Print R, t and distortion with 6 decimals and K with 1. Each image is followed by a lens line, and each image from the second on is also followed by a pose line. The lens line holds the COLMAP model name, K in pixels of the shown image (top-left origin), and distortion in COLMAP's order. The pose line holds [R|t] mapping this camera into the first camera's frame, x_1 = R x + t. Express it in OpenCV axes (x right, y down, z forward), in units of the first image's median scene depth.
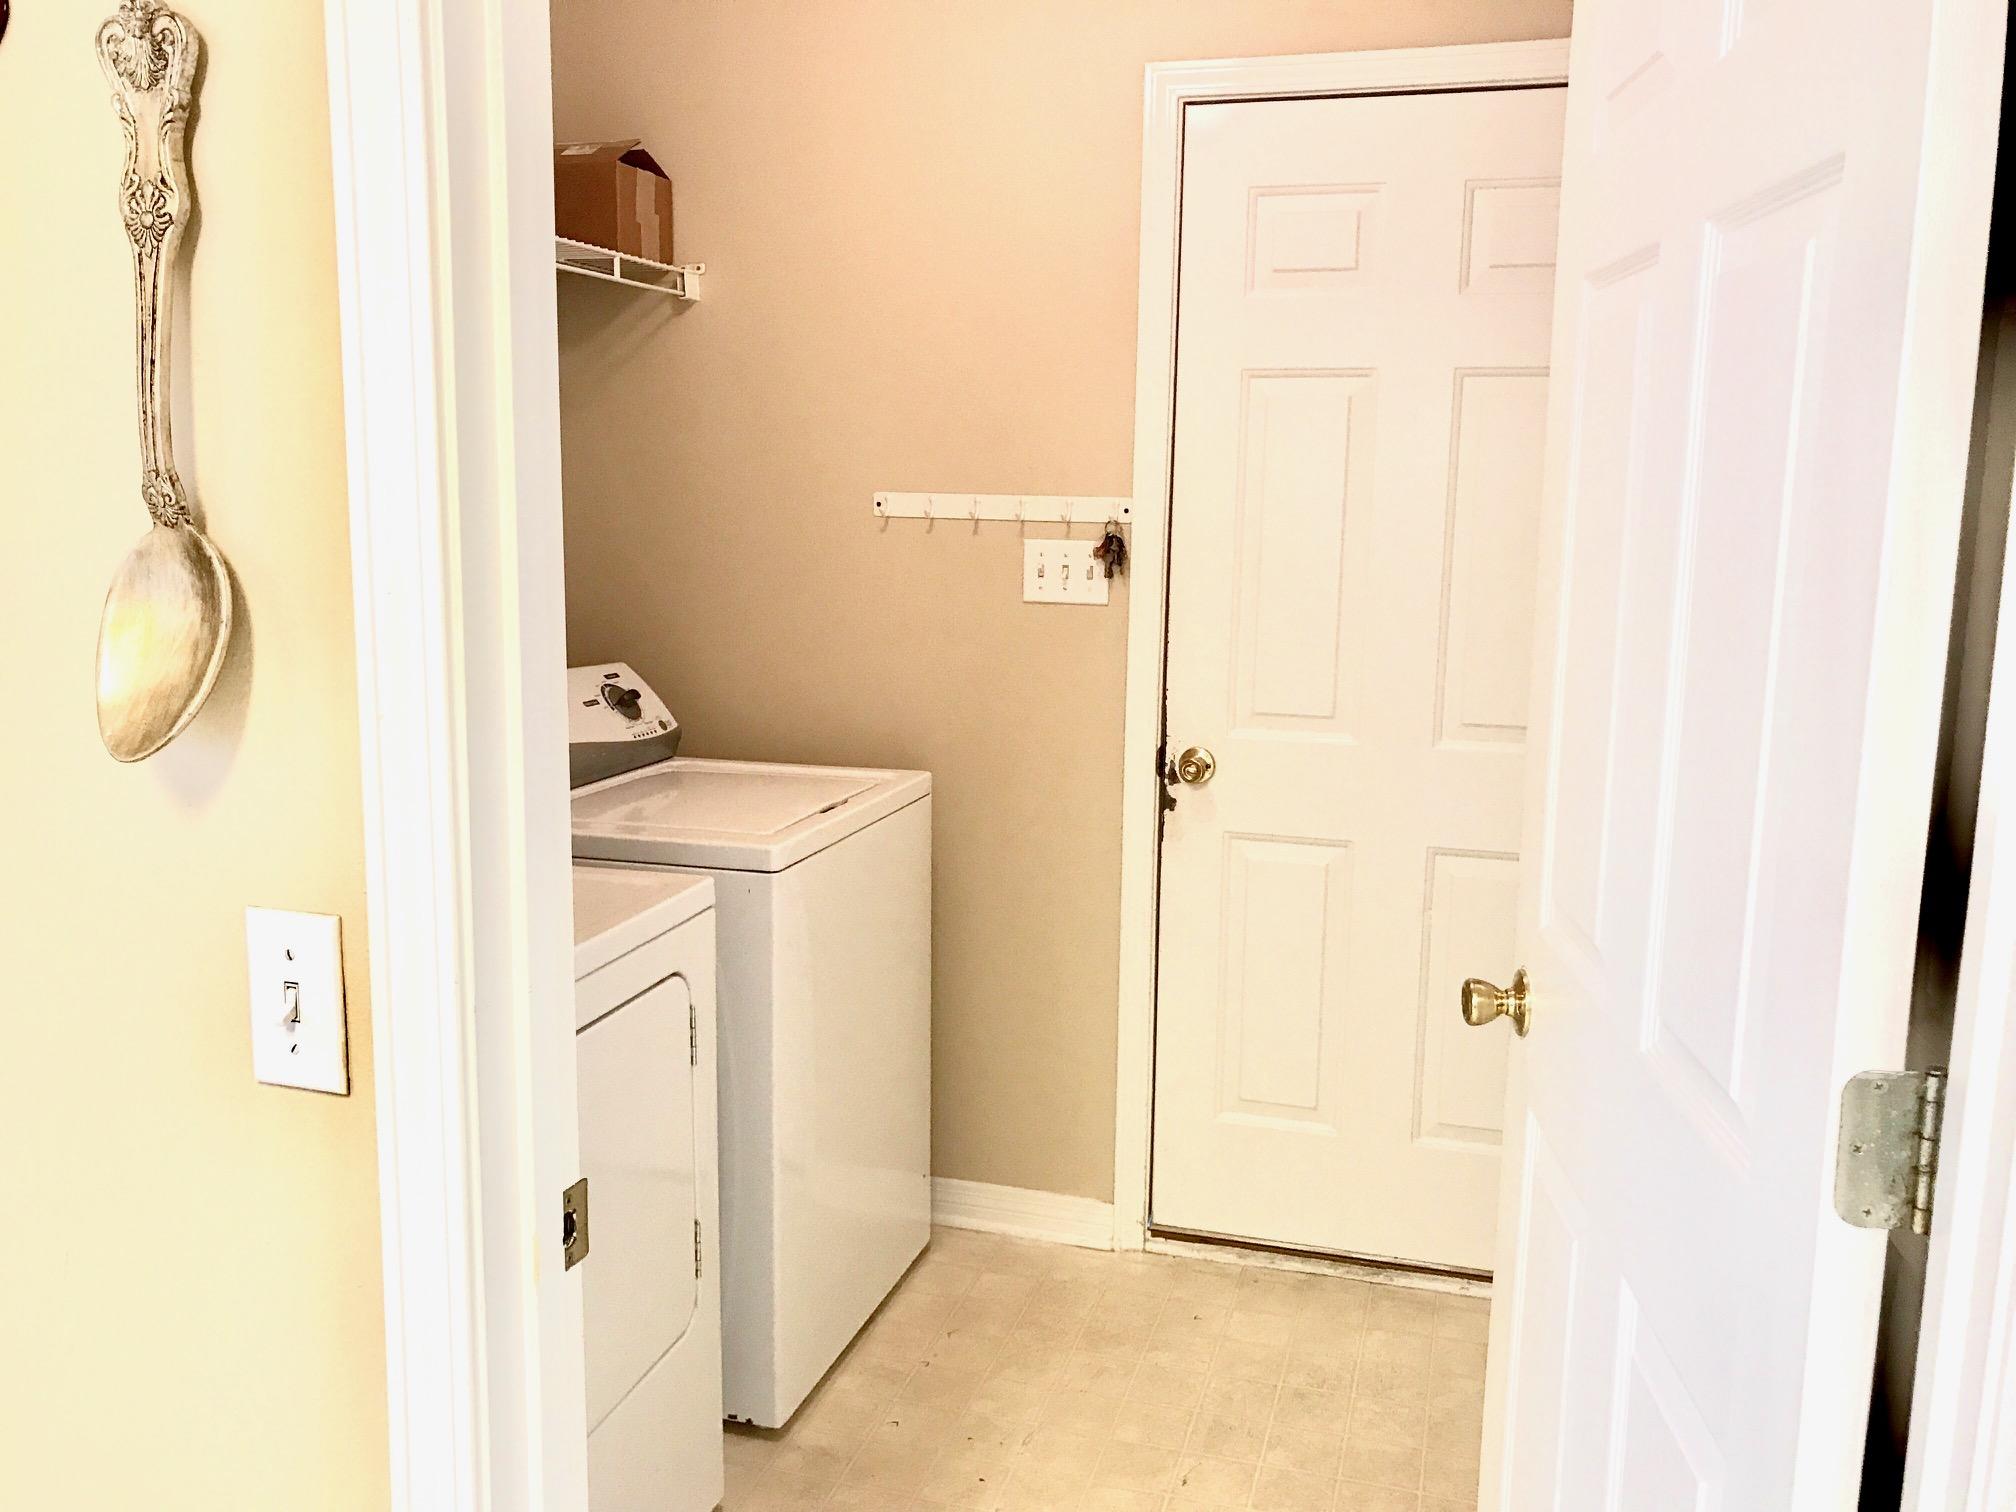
lens RADIAL K [[1684.9, 0, 1001.6], [0, 1684.9, 759.6], [0, 0, 1]] dist [0.037196, -0.046312]
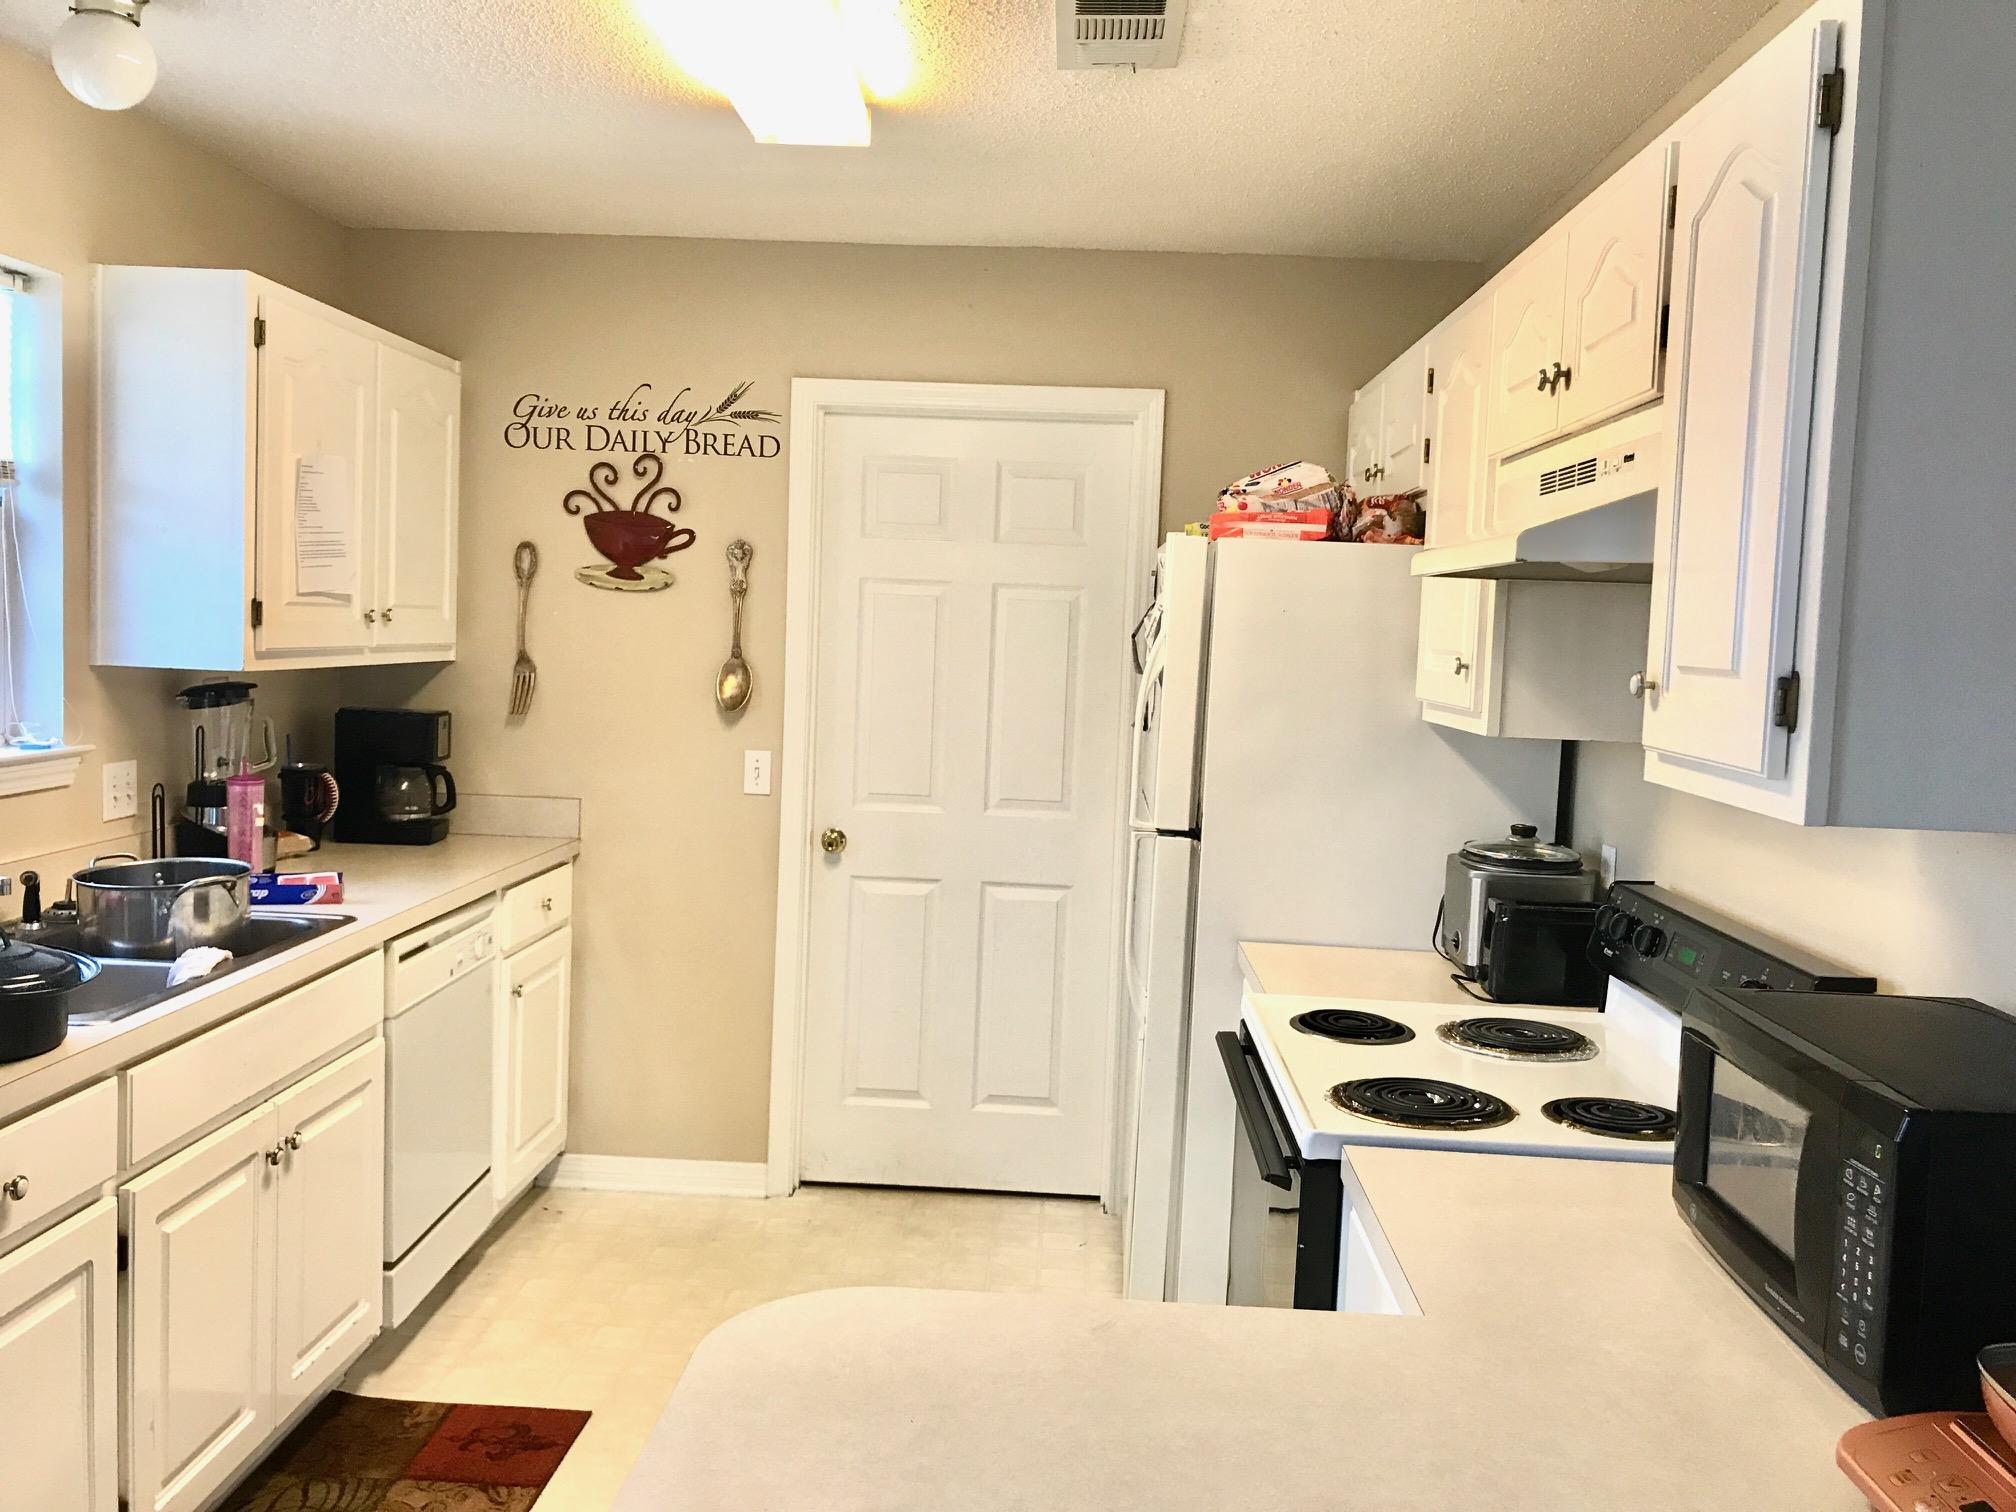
lens RADIAL K [[1684.9, 0, 1001.6], [0, 1684.9, 759.6], [0, 0, 1]] dist [0.037196, -0.046312]
pose [[0.965232, 0.005157, 0.261344, -0.340993], [0.017428, 0.996311, -0.084029, 0.174288], [-0.260813, 0.085662, 0.961581, -1.160972]]
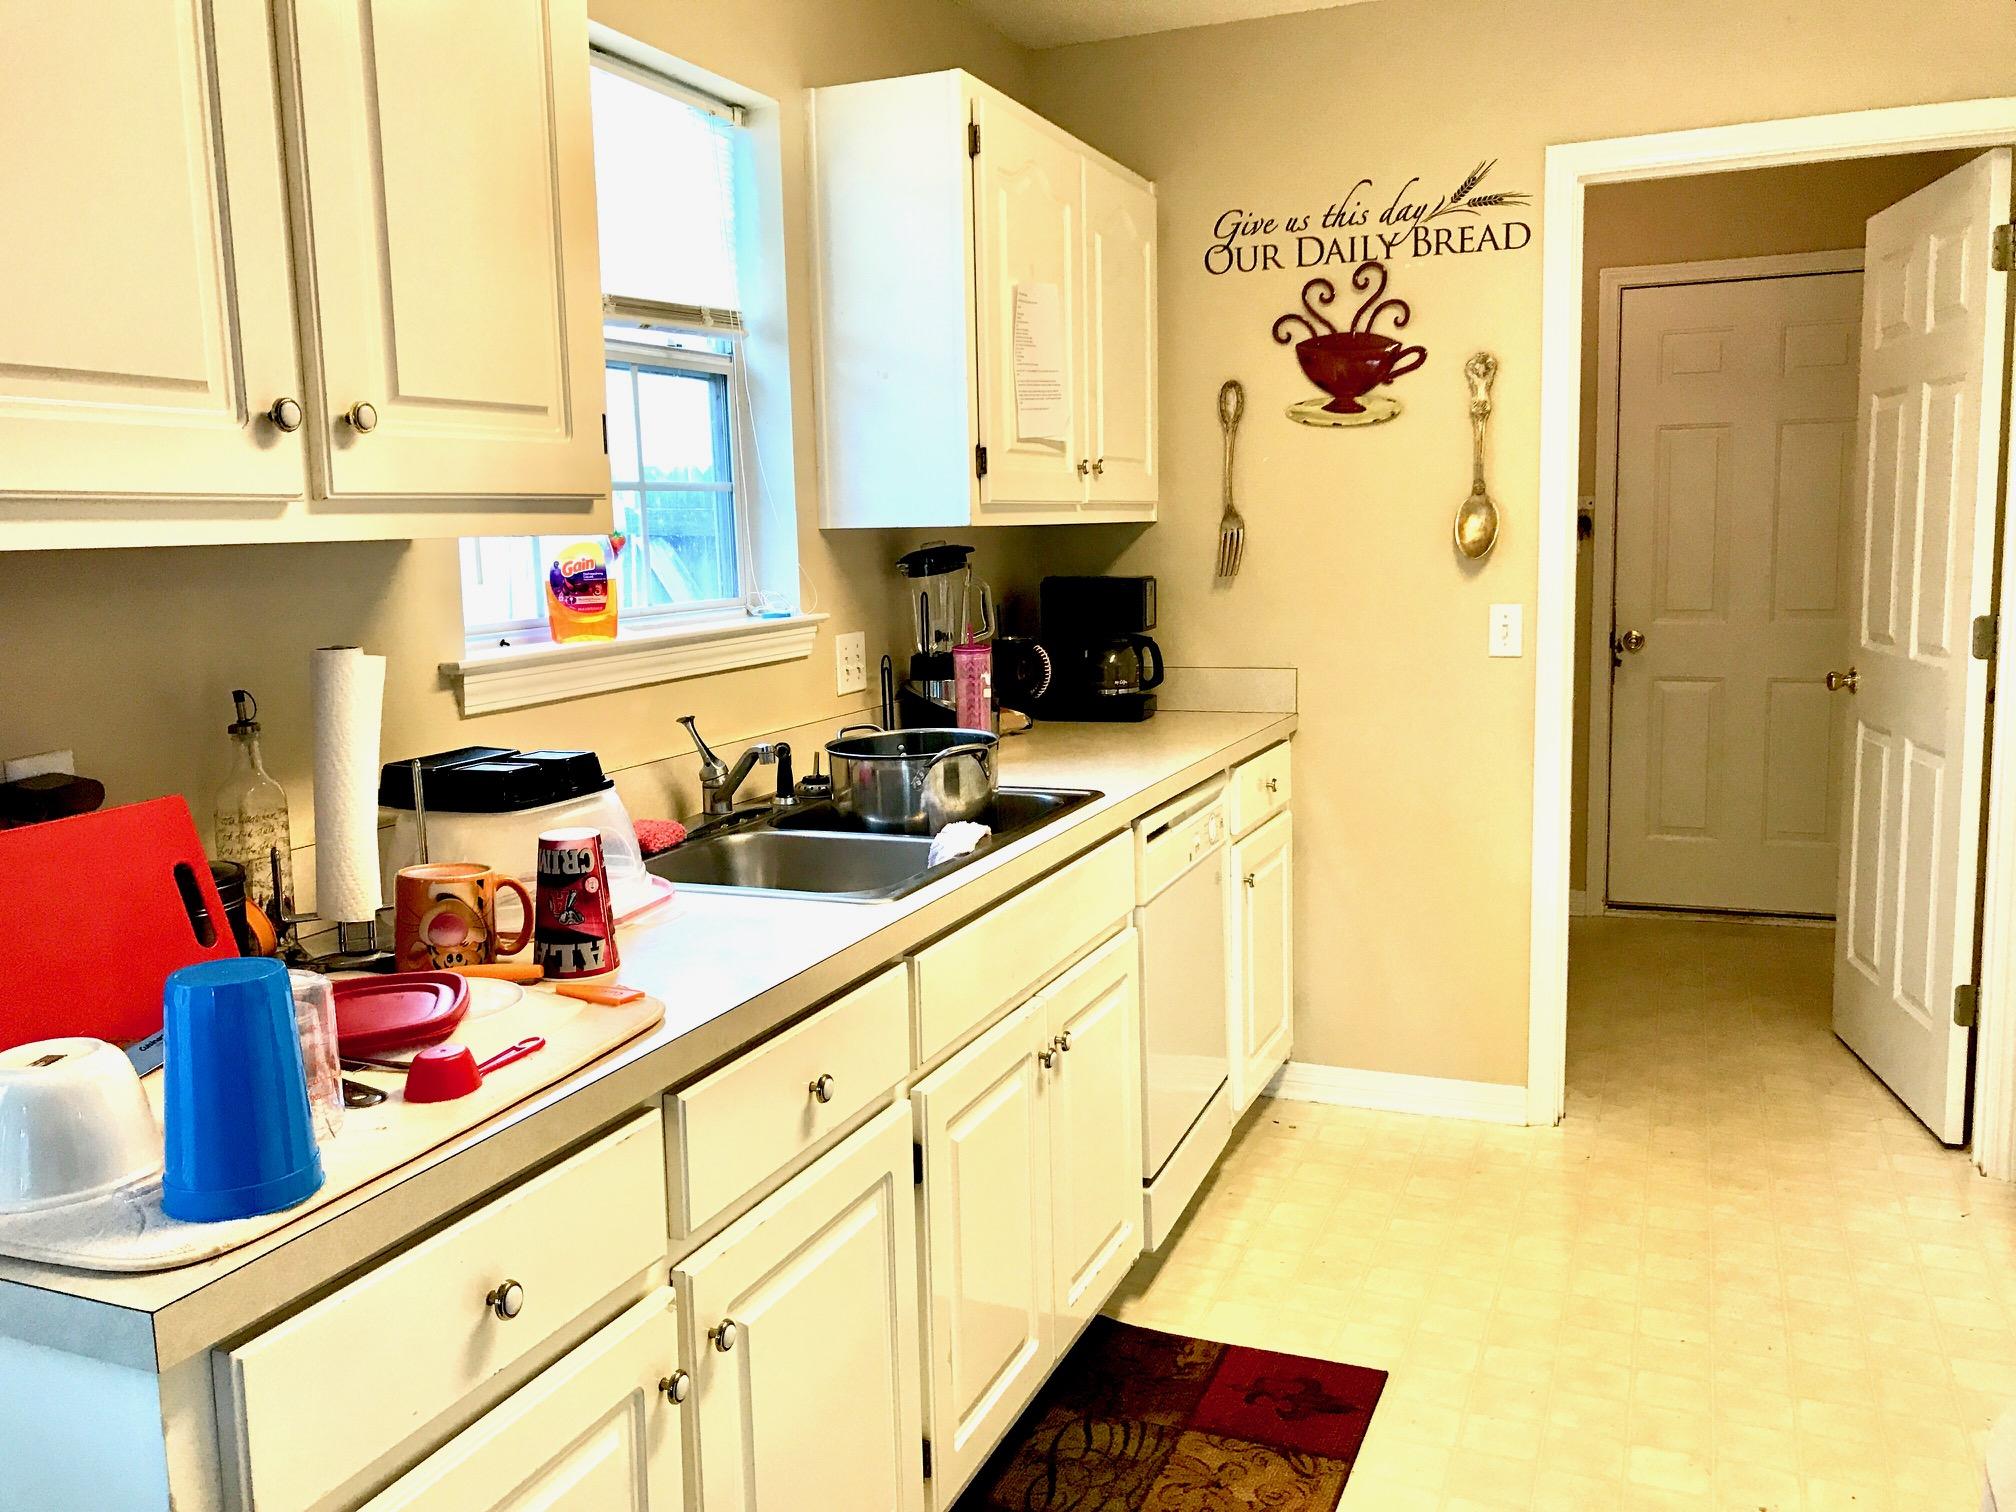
lens RADIAL K [[1709.9, 0, 1000.3], [0, 1709.9, 753.2], [0, 0, 1]] dist [0.043932, -0.002503]
pose [[0.995695, -0.025093, -0.089225, -0.426777], [0.021816, 0.999058, -0.037520, 0.189357], [0.090082, 0.035412, 0.995305, -0.975317]]
